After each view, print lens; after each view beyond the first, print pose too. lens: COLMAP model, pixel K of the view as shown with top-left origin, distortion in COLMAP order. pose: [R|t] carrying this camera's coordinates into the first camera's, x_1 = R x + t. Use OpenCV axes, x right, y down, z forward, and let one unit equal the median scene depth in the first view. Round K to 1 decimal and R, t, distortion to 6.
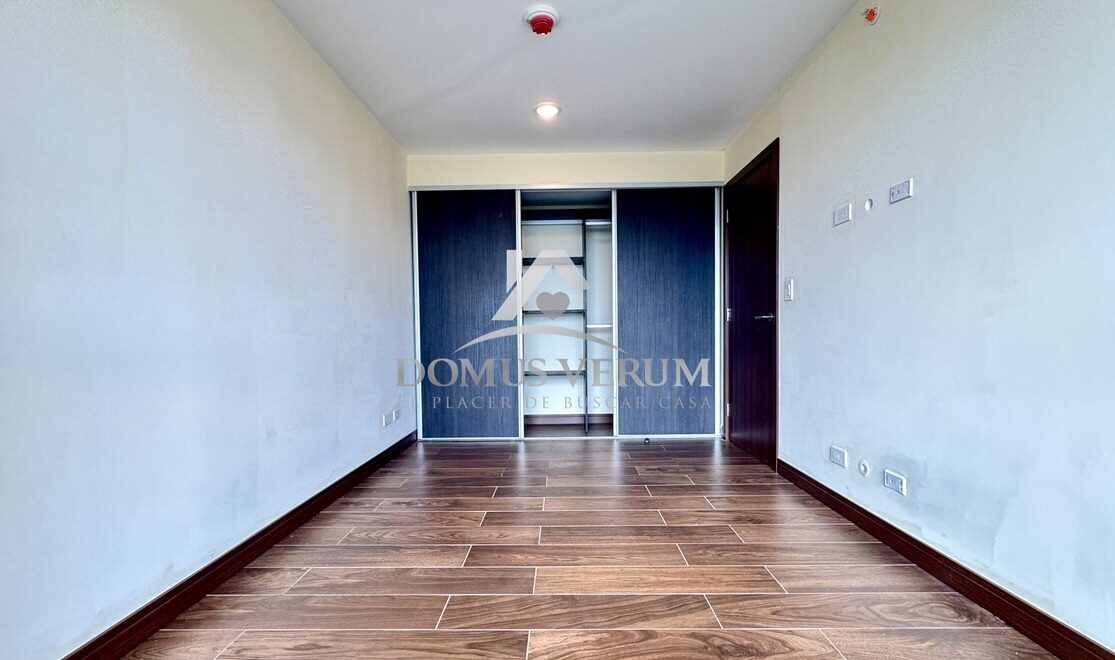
lens RADIAL K [[461.8, 0, 550.5], [0, 461.8, 333.9], [0, 0, 1]] dist [-0.002191, -0.000532]
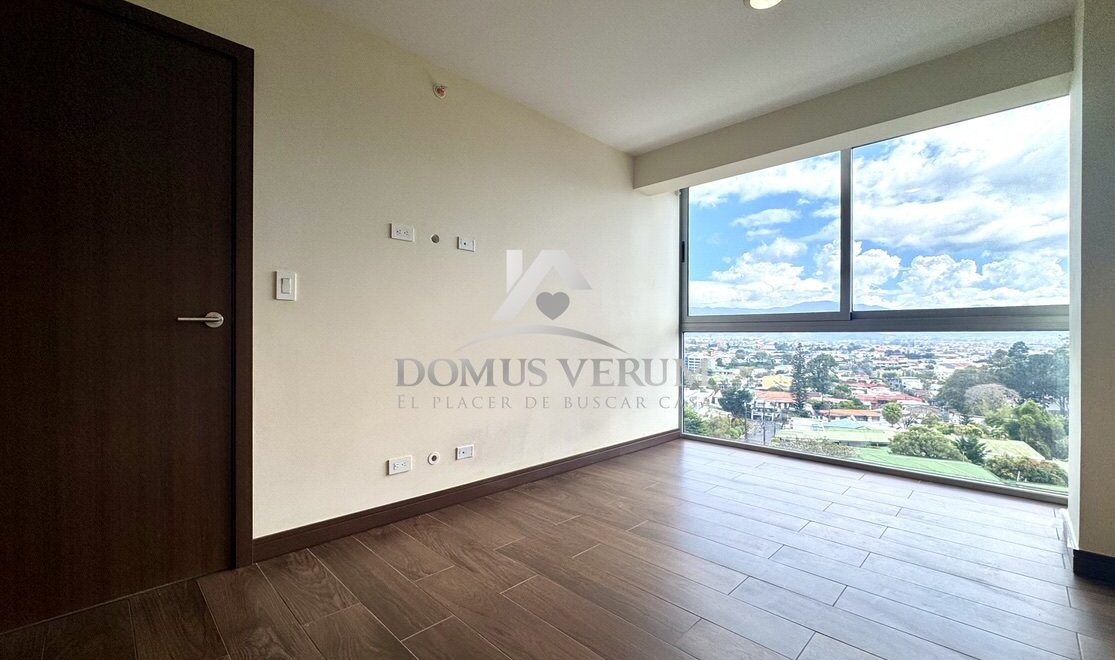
lens RADIAL K [[461.8, 0, 550.5], [0, 461.8, 333.9], [0, 0, 1]] dist [-0.002191, -0.000532]
pose [[-0.713542, 0.013889, 0.700475, -0.420957], [0.007062, 0.999895, -0.012633, -0.014443], [-0.700577, -0.004067, -0.713566, 1.865848]]
